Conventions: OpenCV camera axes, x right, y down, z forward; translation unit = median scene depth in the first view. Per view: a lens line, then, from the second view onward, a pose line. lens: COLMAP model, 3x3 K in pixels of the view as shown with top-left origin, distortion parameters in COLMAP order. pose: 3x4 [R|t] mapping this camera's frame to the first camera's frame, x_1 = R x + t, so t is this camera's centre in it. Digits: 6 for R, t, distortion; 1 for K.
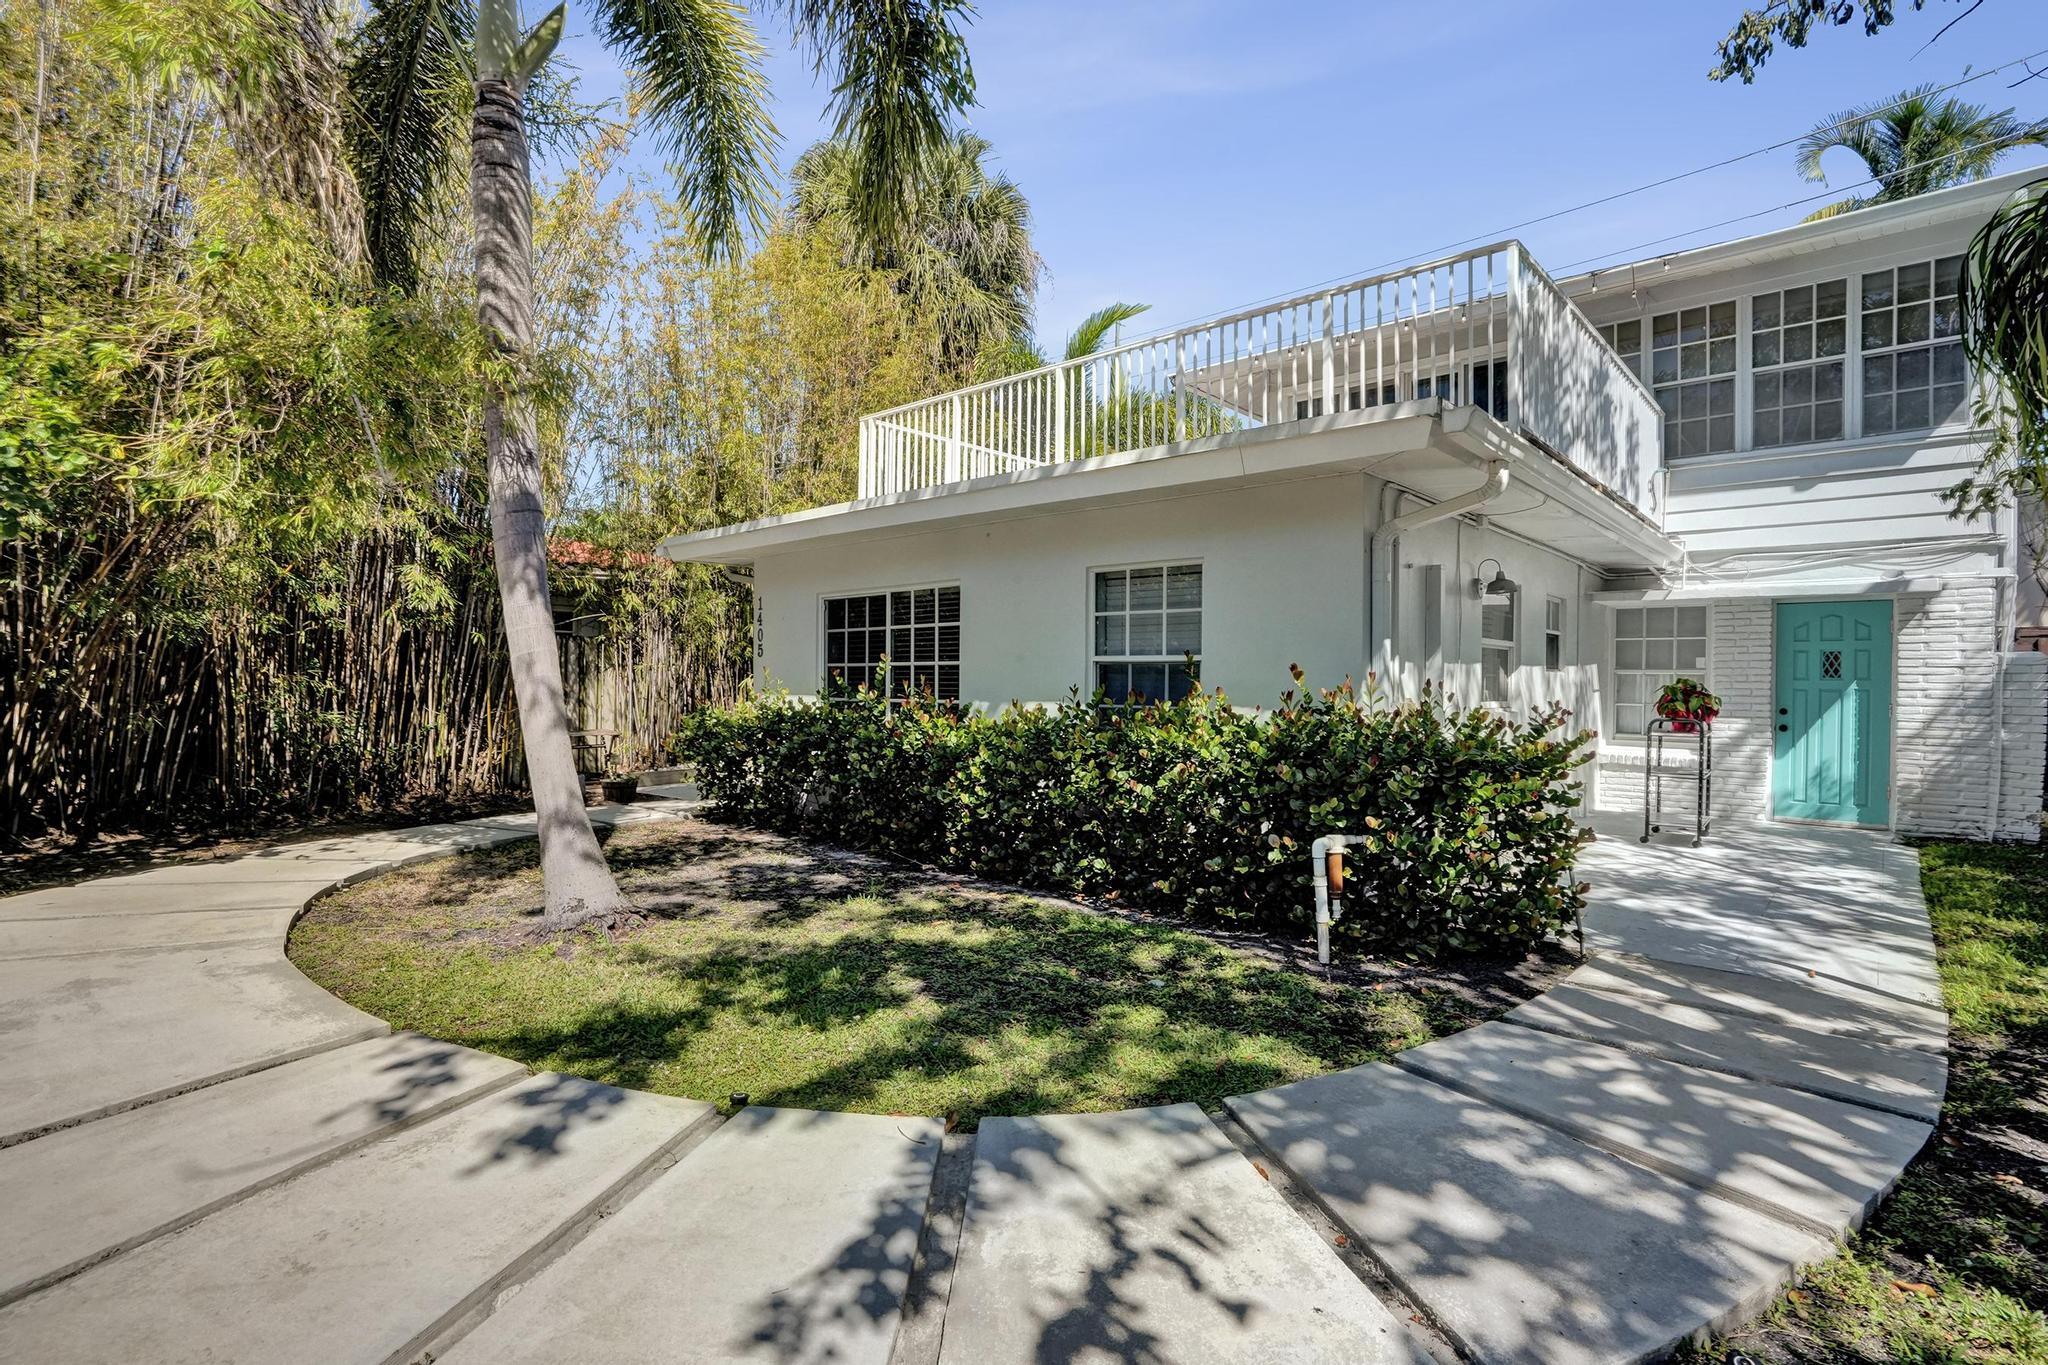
lens RADIAL K [[951.6, 0, 1059.9], [0, 951.6, 682.8], [0, 0, 1]] dist [-0.049217, 0.017498]
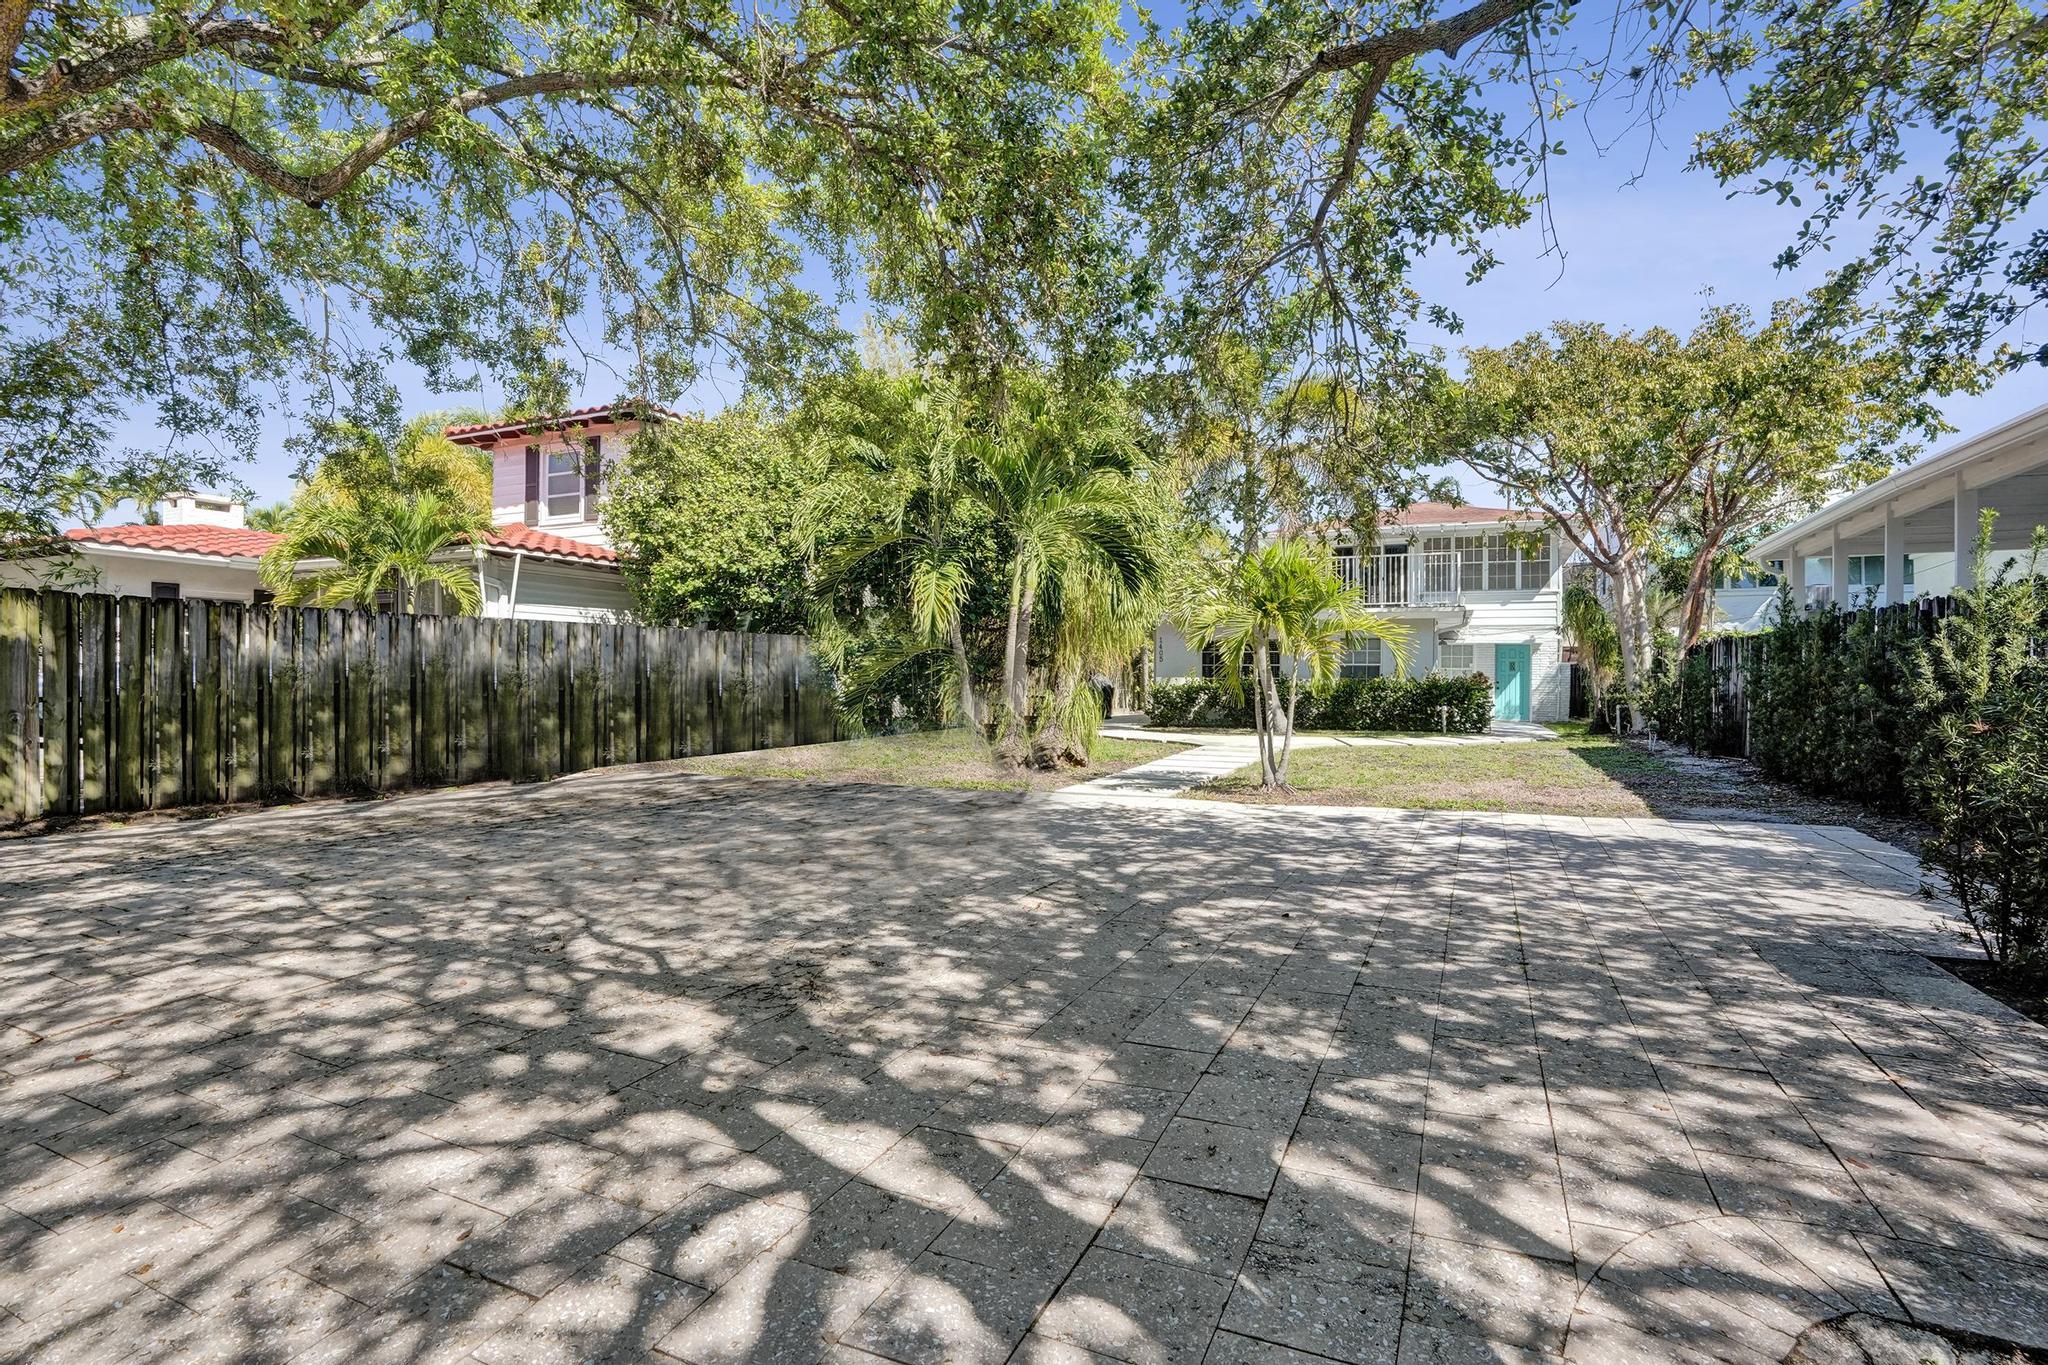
lens RADIAL K [[979.6, 0, 1024.0], [0, 979.6, 682.5], [0, 0, 1]] dist [-0.072774, 0.031435]
pose [[0.952765, -0.003344, 0.303689, -1.613260], [0.002792, 0.999994, 0.002252, 0.021735], [-0.303694, -0.001297, 0.952769, -1.477798]]
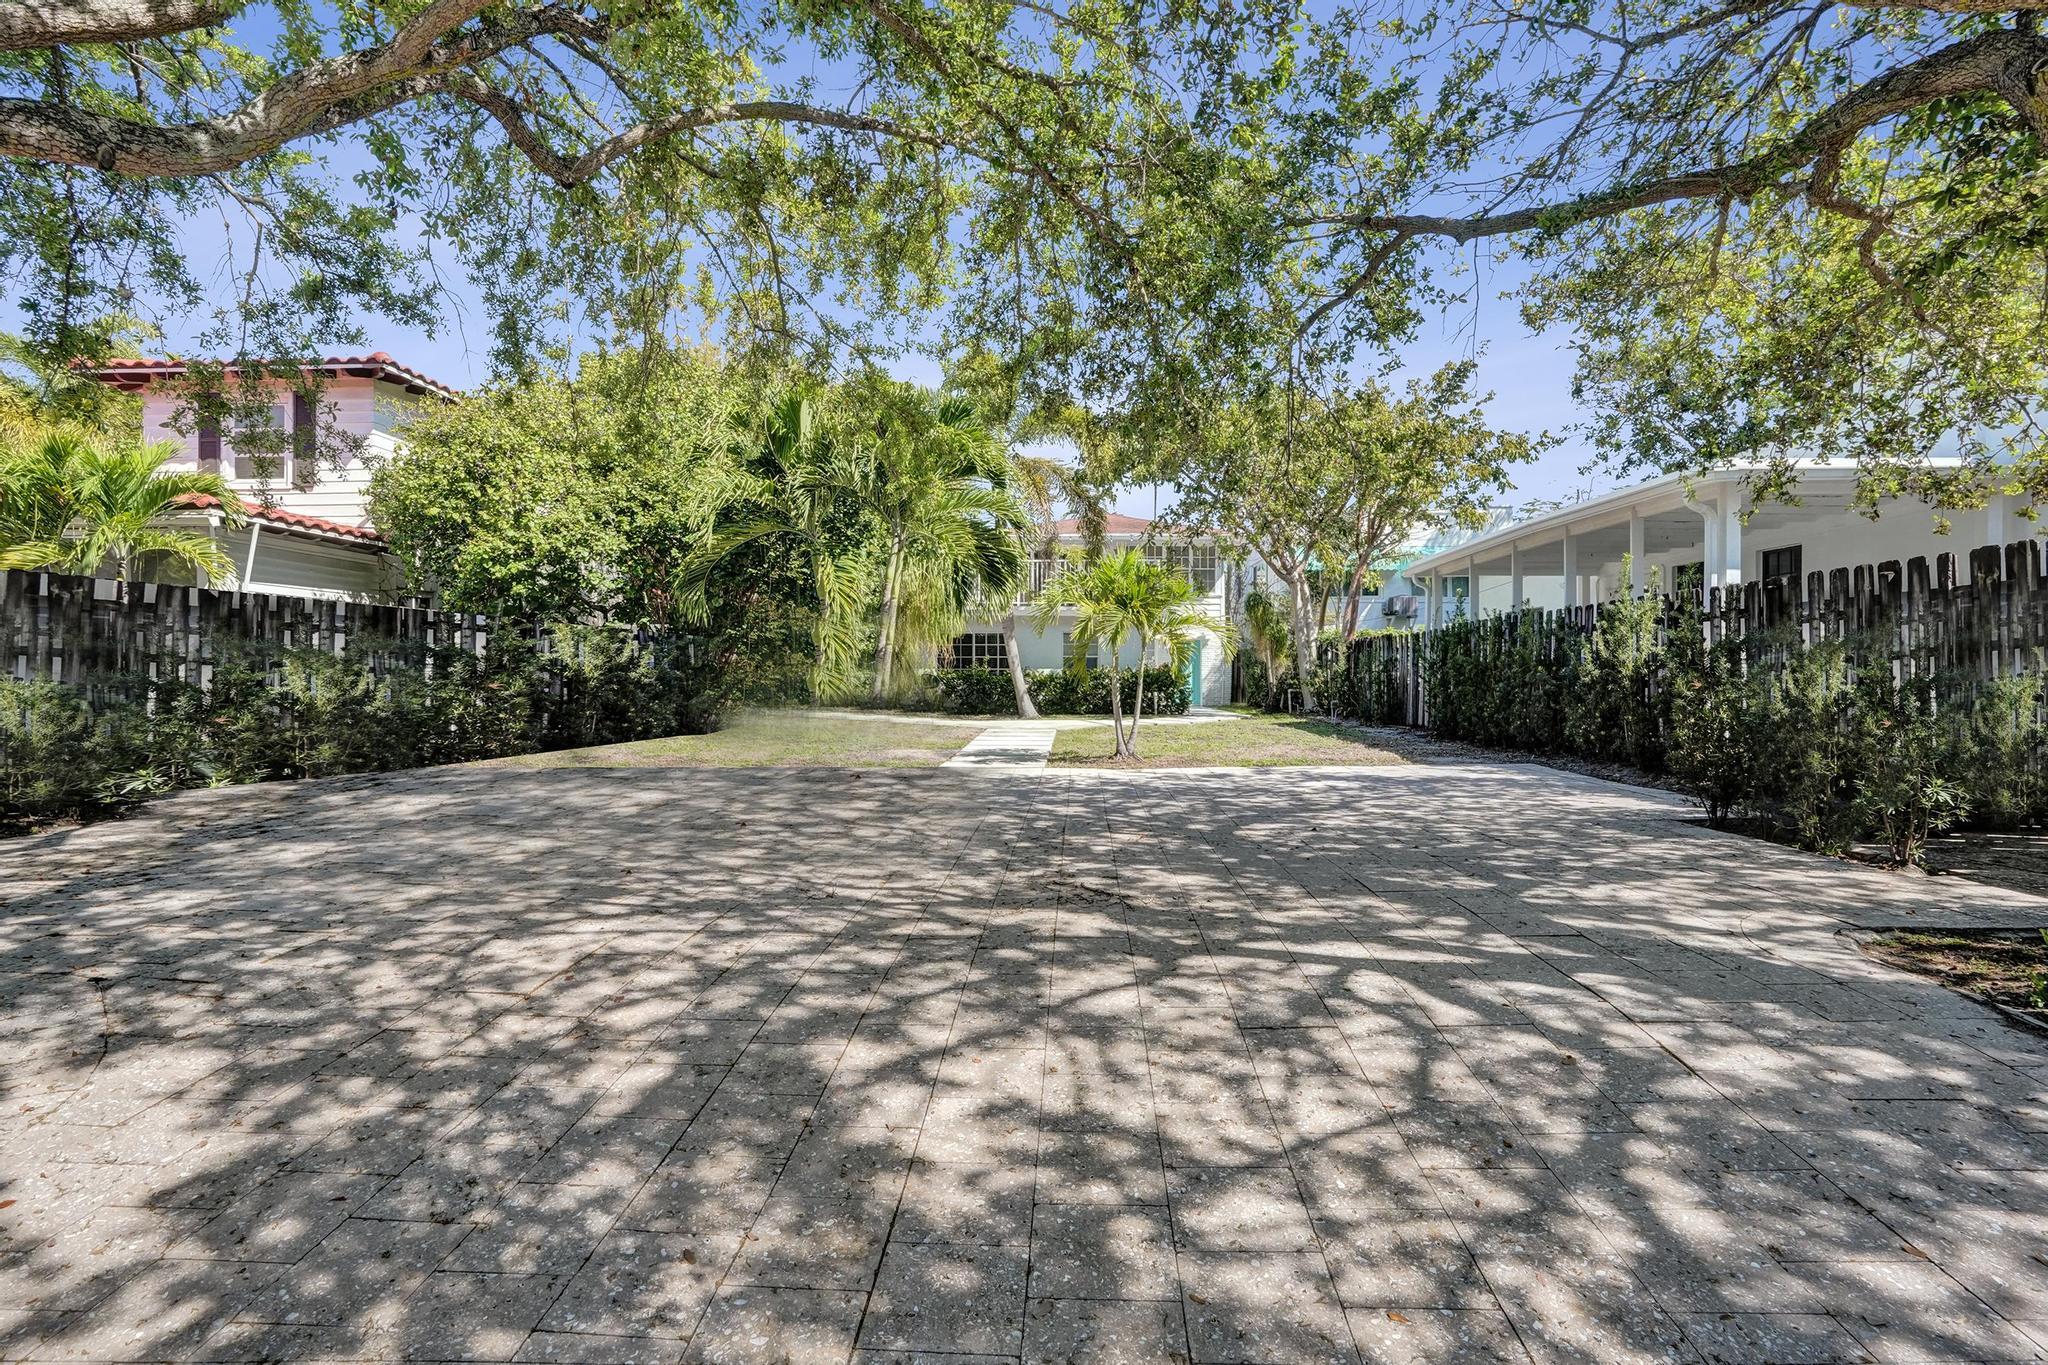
lens RADIAL K [[979.6, 0, 1024.0], [0, 979.6, 682.5], [0, 0, 1]] dist [-0.072774, 0.031435]
pose [[0.768820, -0.011282, 0.639366, -2.004431], [0.007161, 0.999934, 0.009034, 0.033375], [-0.639425, -0.002367, 0.768849, -1.433309]]
